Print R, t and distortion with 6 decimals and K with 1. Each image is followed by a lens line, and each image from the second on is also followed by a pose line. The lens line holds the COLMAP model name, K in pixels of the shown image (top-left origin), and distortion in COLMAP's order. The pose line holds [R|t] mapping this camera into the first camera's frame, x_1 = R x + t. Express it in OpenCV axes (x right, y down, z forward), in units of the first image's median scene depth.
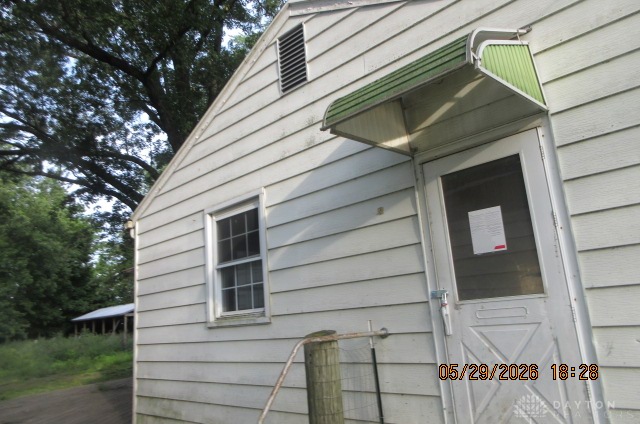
lens RADIAL K [[474.5, 0, 323.1], [0, 474.5, 209.9], [0, 0, 1]] dist [-0.005632, 0.004967]
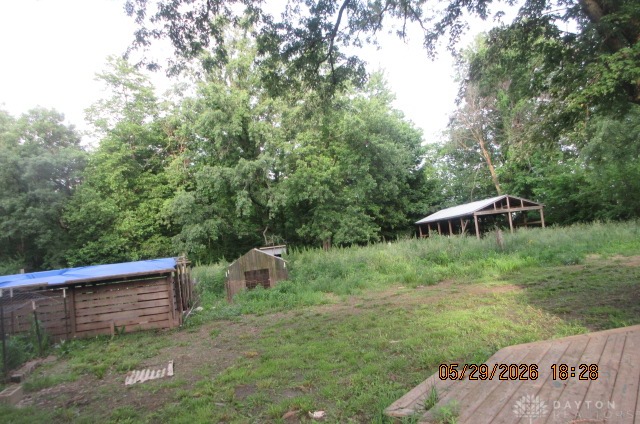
lens RADIAL K [[474.5, 0, 323.1], [0, 474.5, 209.9], [0, 0, 1]] dist [-0.005632, 0.004967]
pose [[0.805981, -0.055095, -0.589372, -0.120988], [0.169805, 0.975333, 0.141038, 0.041530], [0.567064, -0.213752, 0.795455, 0.137626]]
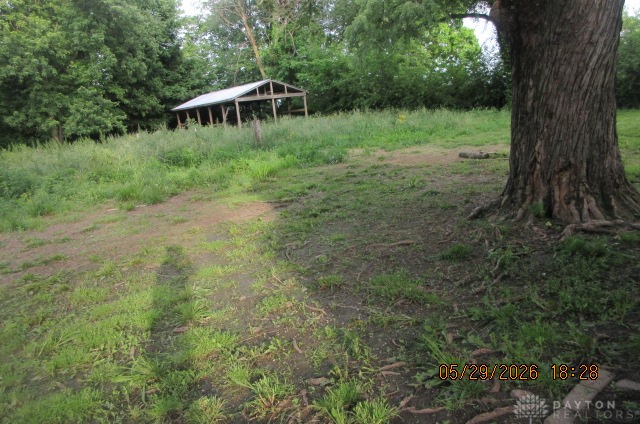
lens RADIAL K [[474.5, 0, 323.1], [0, 474.5, 209.9], [0, 0, 1]] dist [-0.005632, 0.004967]
pose [[0.985916, 0.004151, -0.167192, -0.140683], [0.067716, 0.904175, 0.421762, 0.064133], [0.152922, -0.427143, 0.891159, 0.242847]]
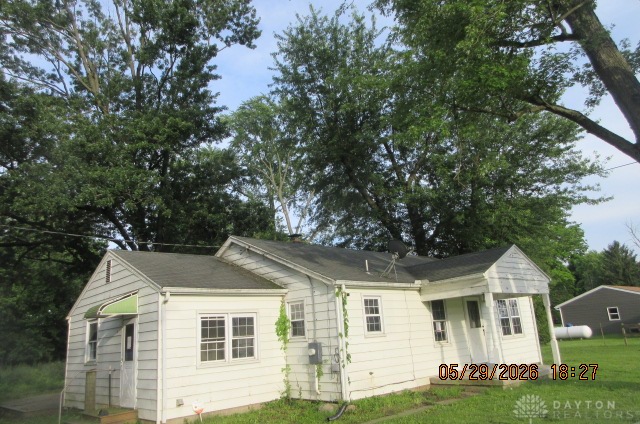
lens RADIAL K [[474.5, 0, 323.1], [0, 474.5, 209.9], [0, 0, 1]] dist [-0.005632, 0.004967]
pose [[0.998053, -0.004976, -0.062177, 0.142093], [0.002147, 0.998962, -0.045493, -0.055992], [0.062339, 0.045271, 0.997028, -0.180647]]
